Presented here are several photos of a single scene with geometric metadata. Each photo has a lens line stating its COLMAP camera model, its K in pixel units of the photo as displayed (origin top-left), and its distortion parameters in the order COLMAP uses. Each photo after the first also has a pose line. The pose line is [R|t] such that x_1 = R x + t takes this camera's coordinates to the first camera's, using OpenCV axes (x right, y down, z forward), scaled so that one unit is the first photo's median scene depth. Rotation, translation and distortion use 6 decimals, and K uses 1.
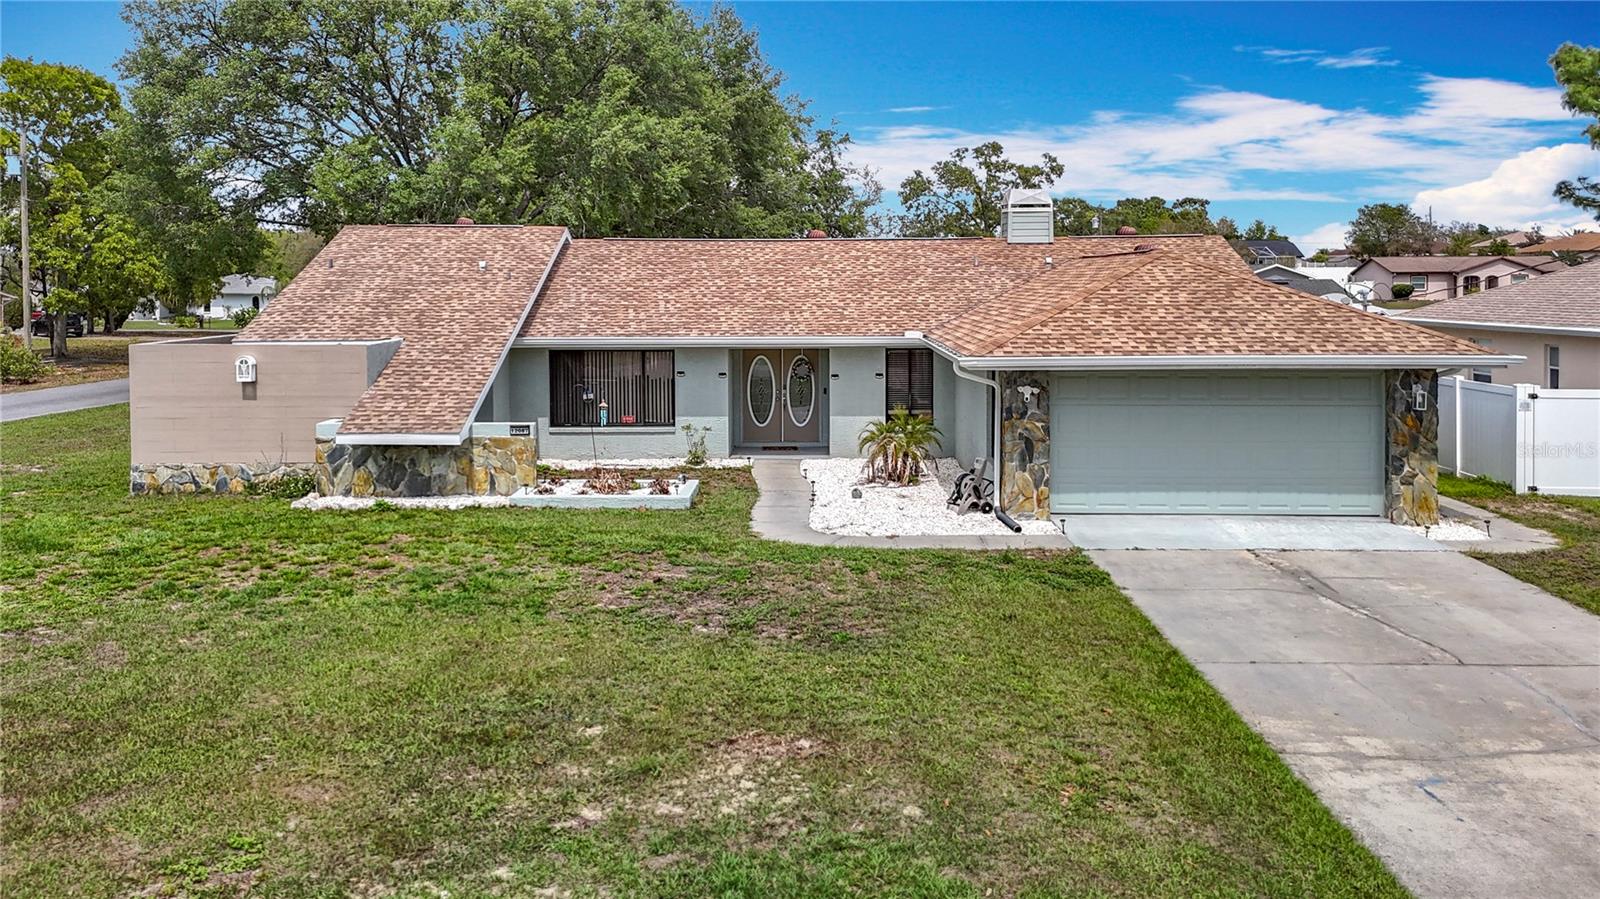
lens RADIAL K [[1230.4, 0, 784.1], [0, 1230.4, 352.1], [0, 0, 1]] dist [0.033585, -0.006150]
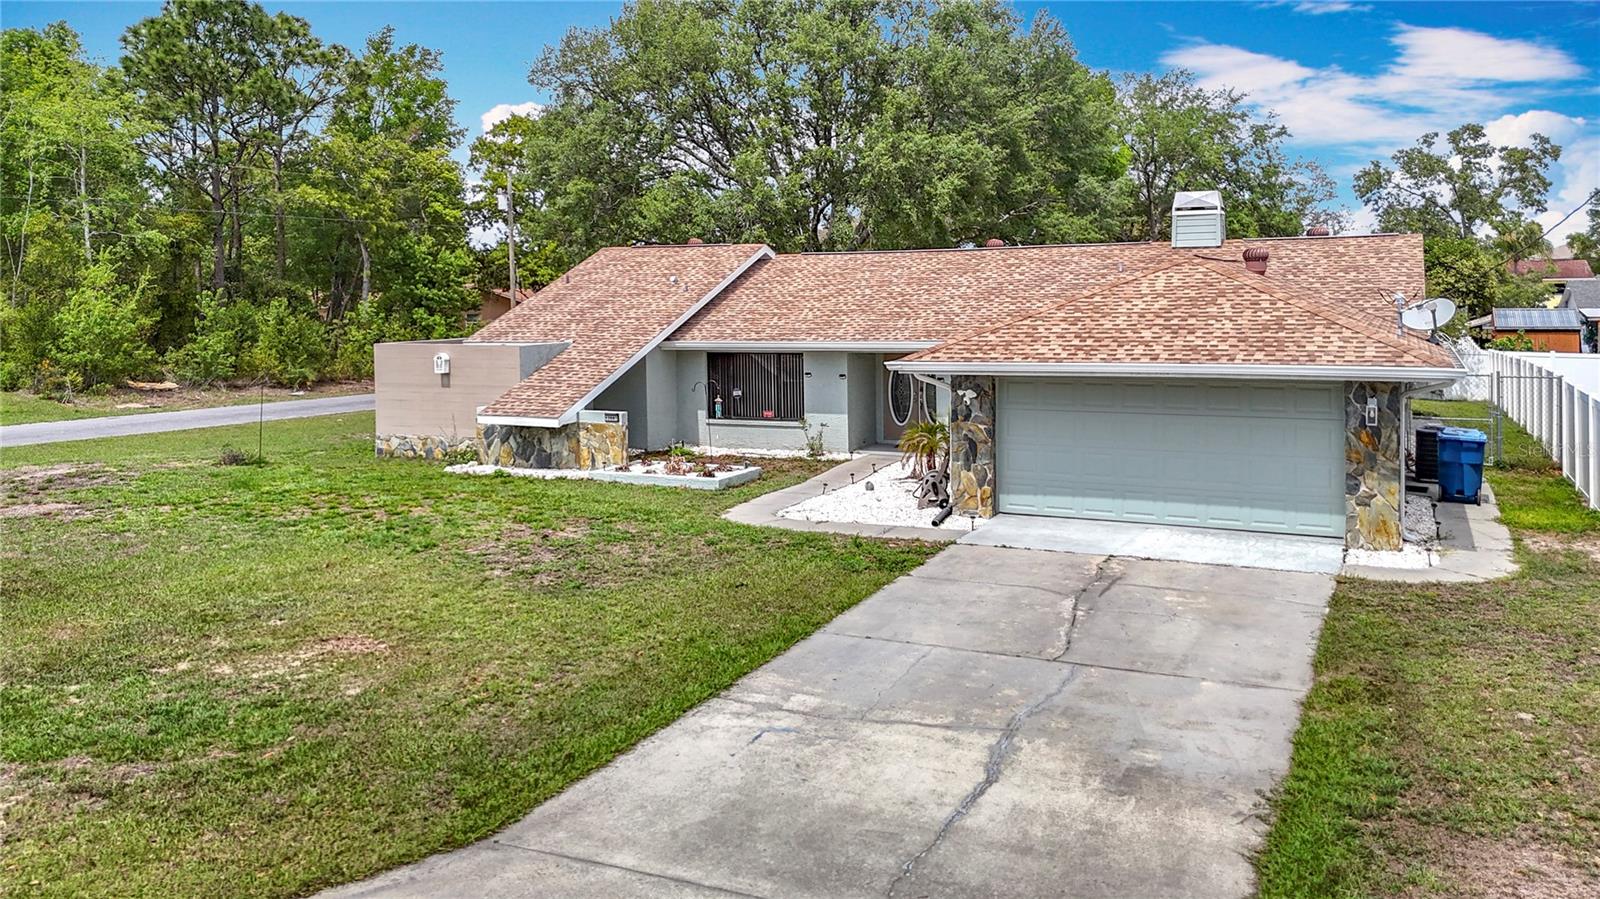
lens RADIAL K [[1226.5, 0, 818.3], [0, 1226.5, 393.4], [0, 0, 1]] dist [0.057583, -0.063233]
pose [[0.913291, 0.025314, -0.406521, 0.443065], [-0.013603, 0.999406, 0.031672, -0.000627], [0.407081, -0.023395, 0.913092, -0.006316]]
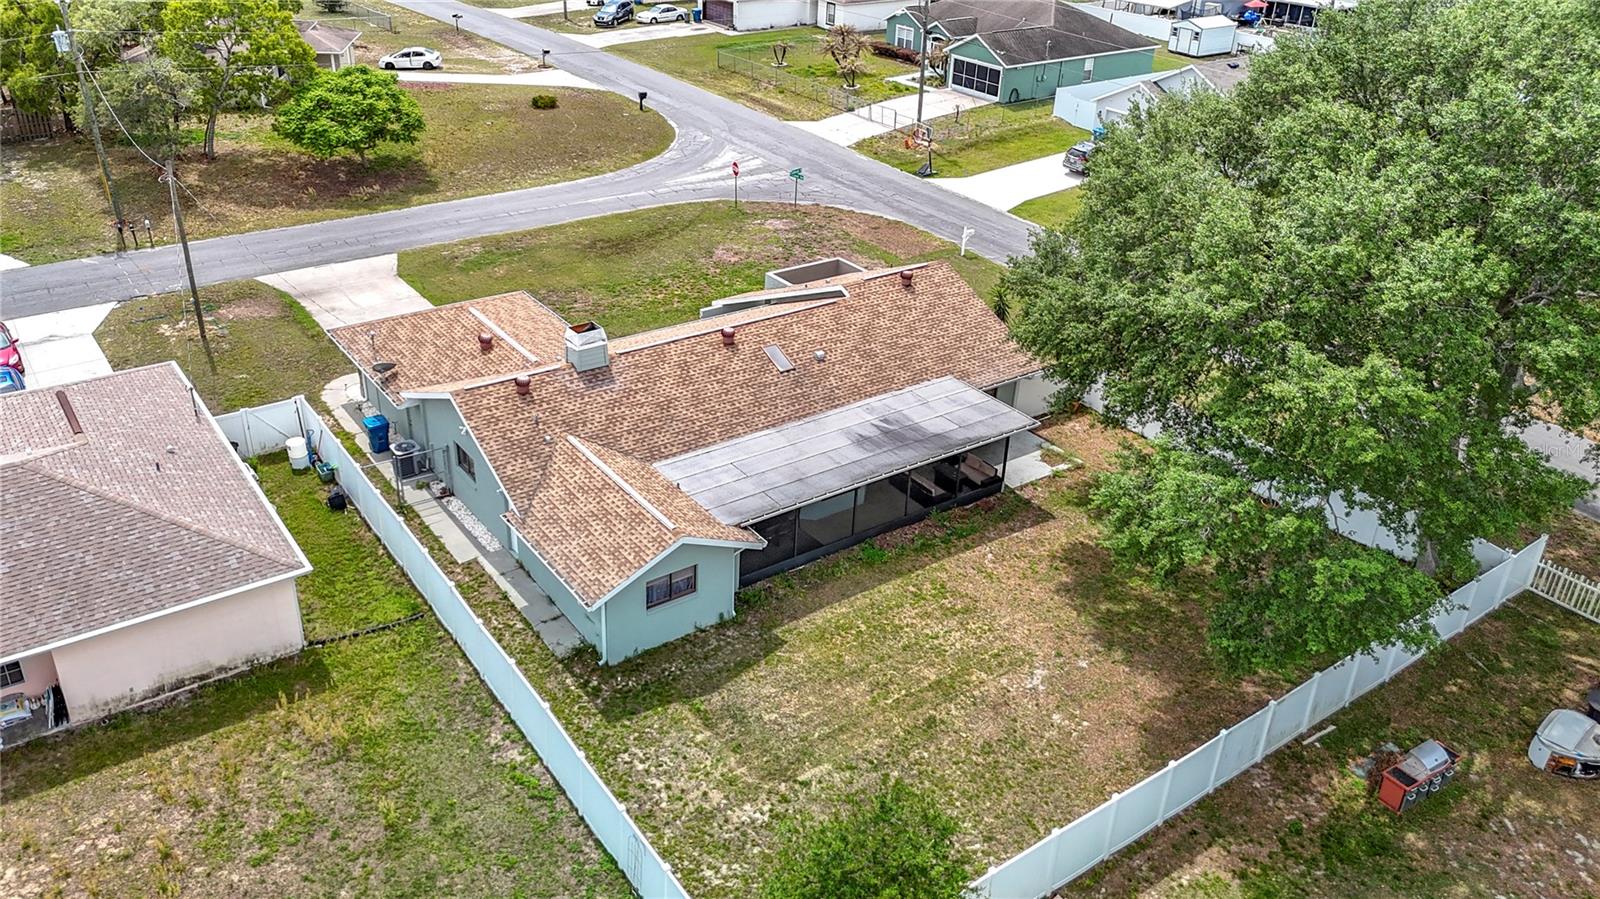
lens RADIAL K [[1202.8, 0, 789.9], [0, 1202.8, 393.5], [0, 0, 1]] dist [0.062061, -0.059476]
pose [[-0.800213, 0.242748, -0.548391, 1.039225], [-0.065365, 0.873667, 0.482114, -0.987259], [0.596143, 0.421639, -0.683252, 2.835011]]
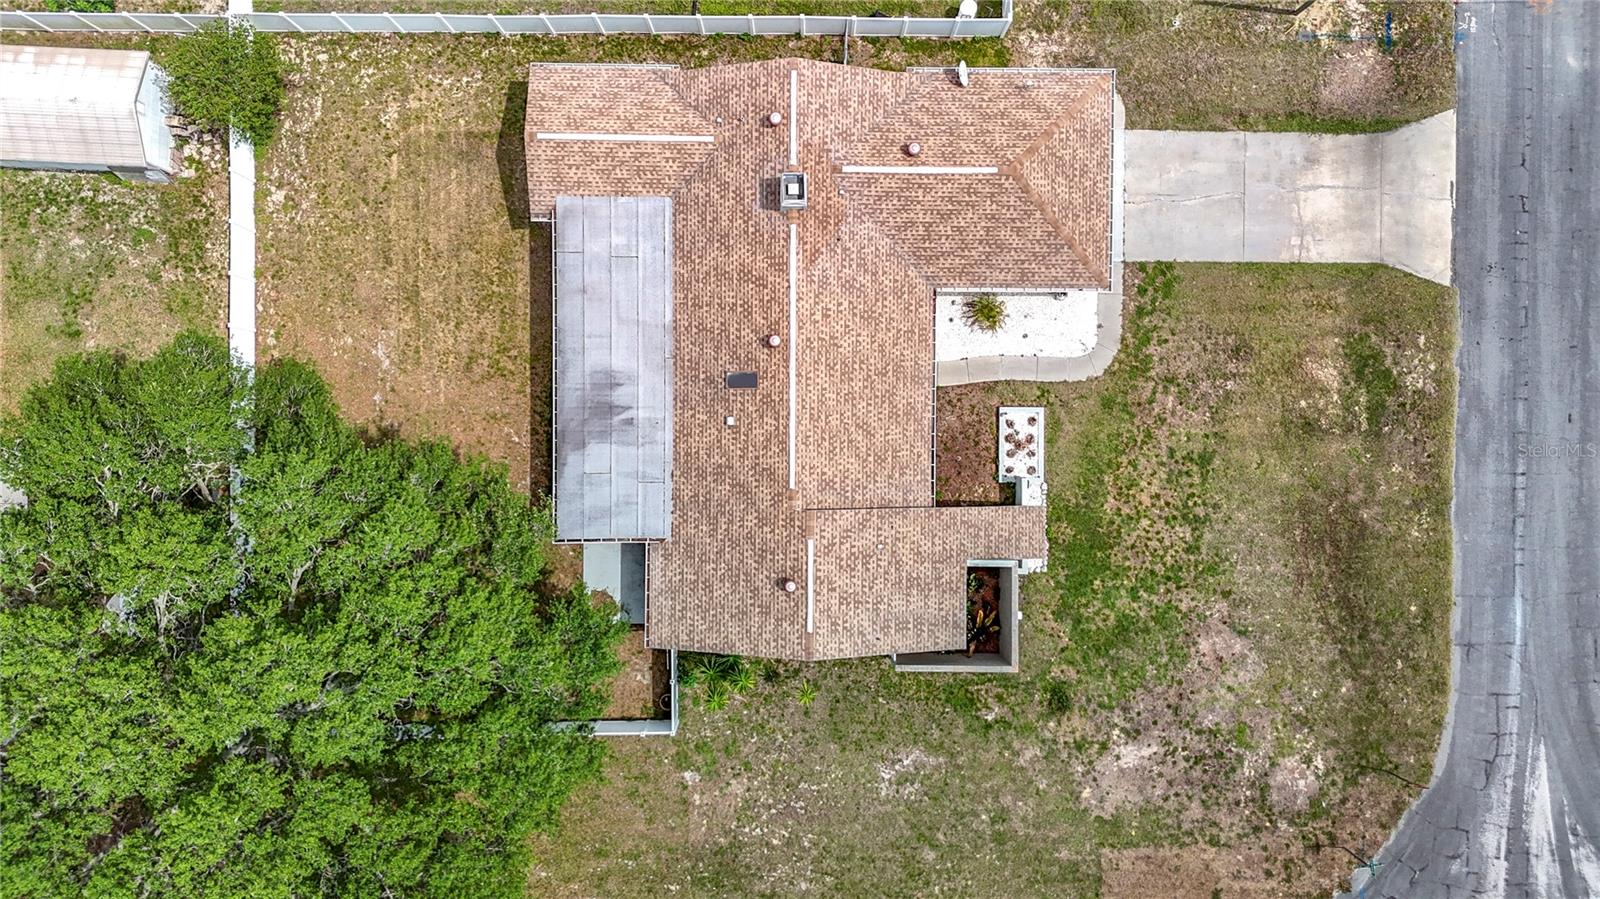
lens RADIAL K [[1123.0, 0, 800.0], [0, 1123.0, 449.5], [0, 0, 1]] dist [0.051567, -0.001660]
pose [[-0.013520, -0.999760, -0.017234, -0.108394], [0.024403, -0.017561, 0.999548, -1.949934], [-0.999611, 0.013093, 0.024634, 1.333374]]
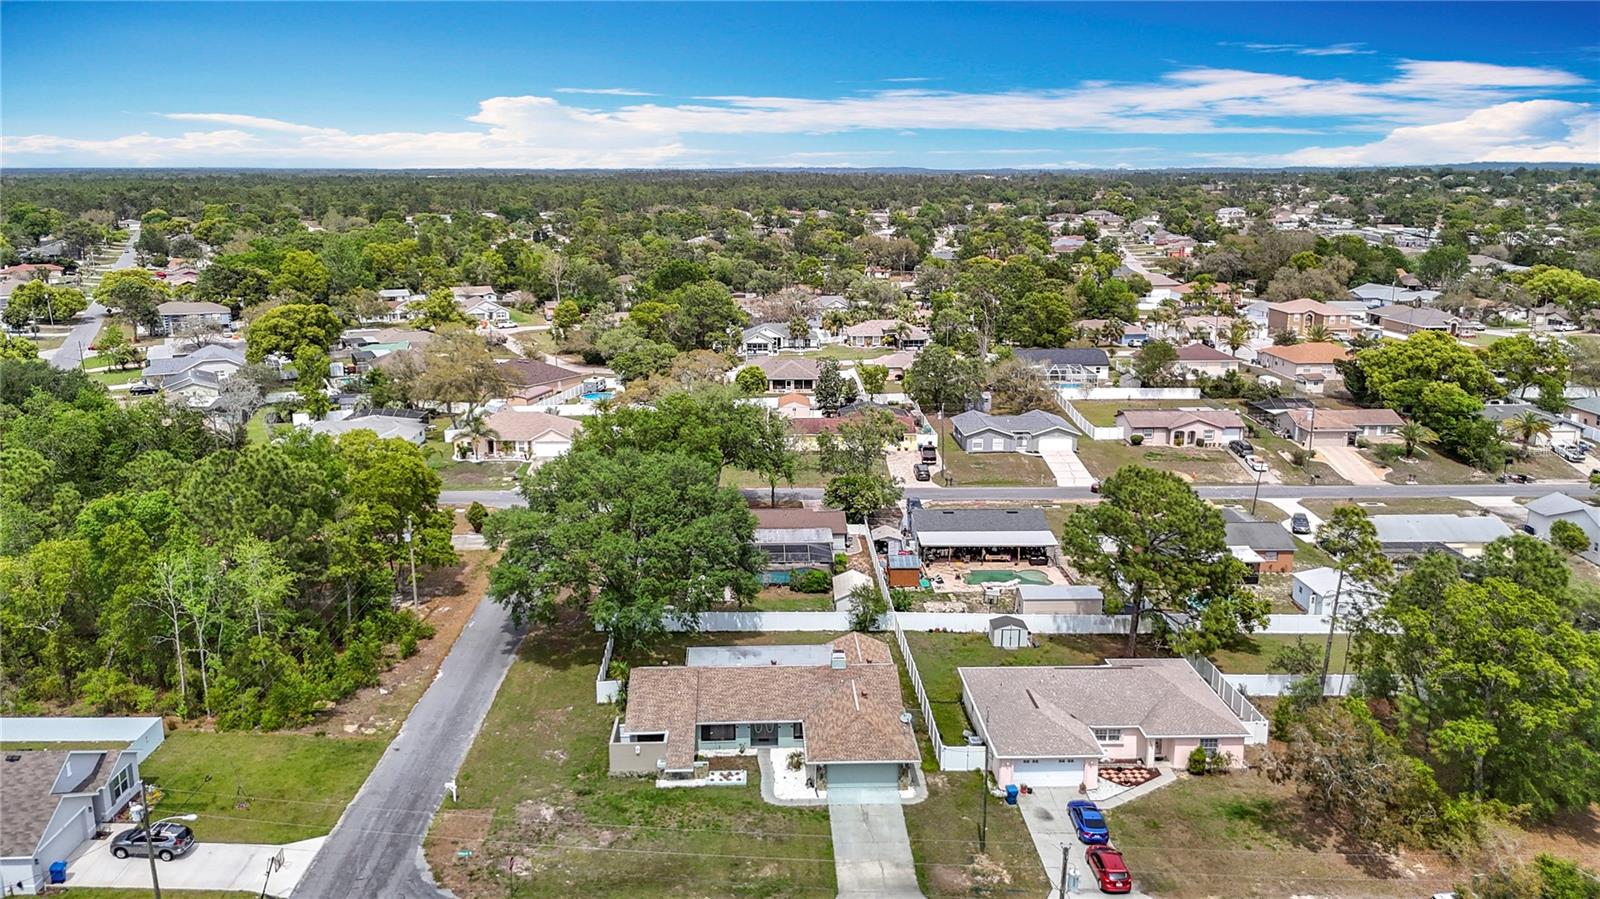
lens RADIAL K [[1225.0, 0, 782.1], [0, 1225.0, 387.4], [0, 0, 1]] dist [0.071906, -0.071149]
pose [[0.999031, -0.008988, 0.043081, -0.119192], [0.003975, 0.993348, 0.115079, -1.680770], [-0.043828, -0.114797, 0.992422, -3.018025]]
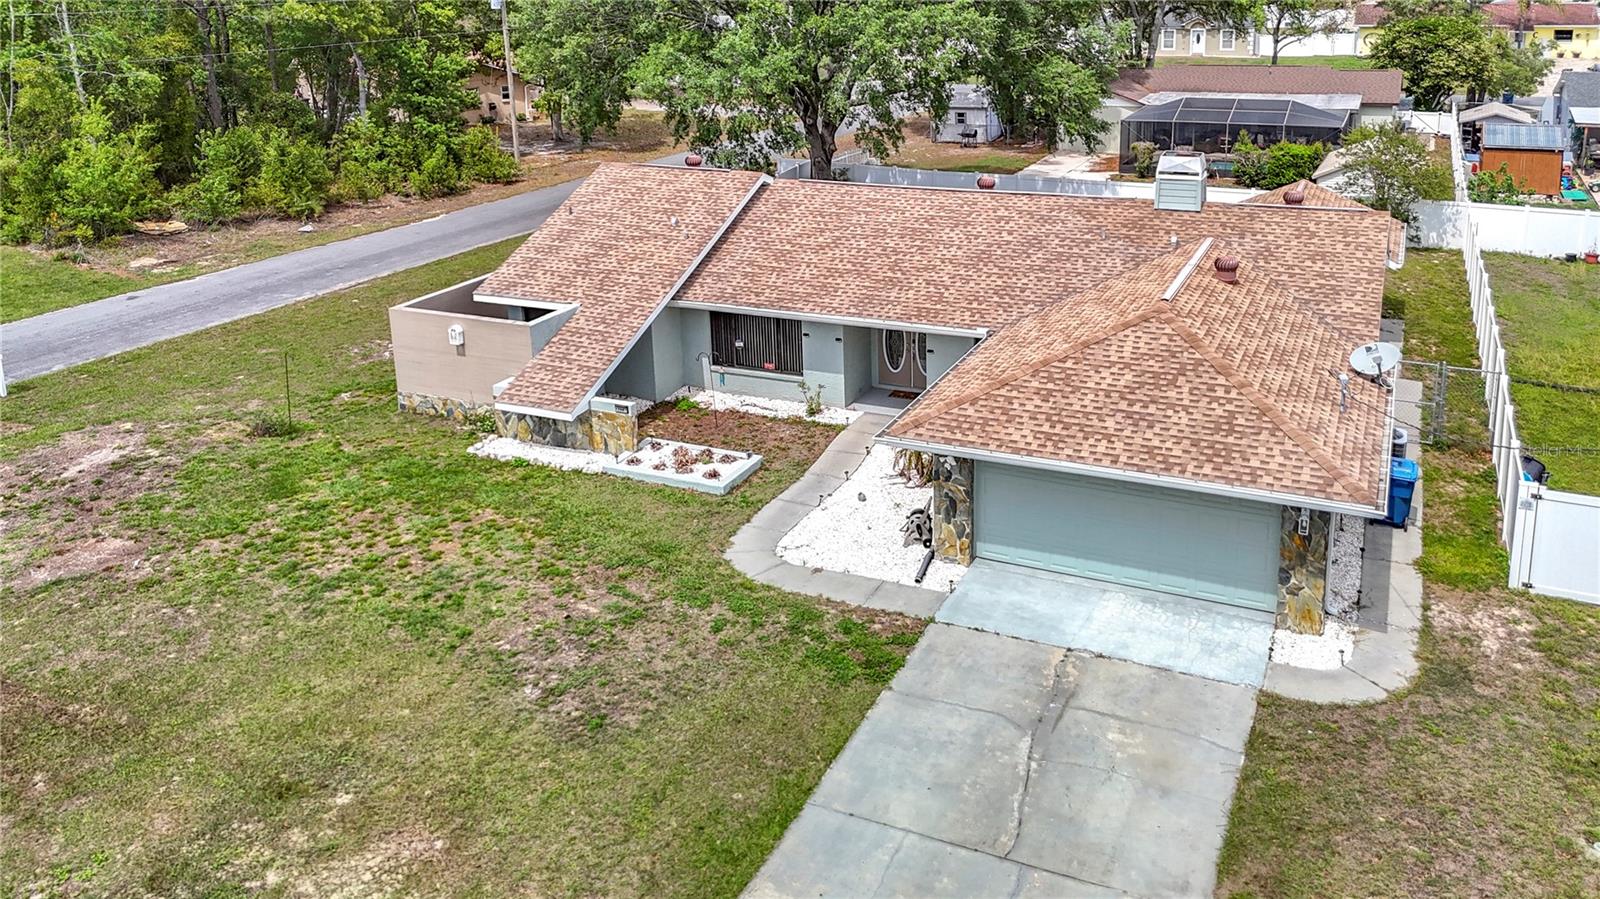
lens RADIAL K [[1222.1, 0, 853.0], [0, 1222.1, 322.9], [0, 0, 1]] dist [0.064217, -0.080356]
pose [[0.921844, 0.096014, -0.375480, 0.464983], [-0.006513, 0.972528, 0.232694, -0.313720], [0.387507, -0.212062, 0.897144, -0.026661]]
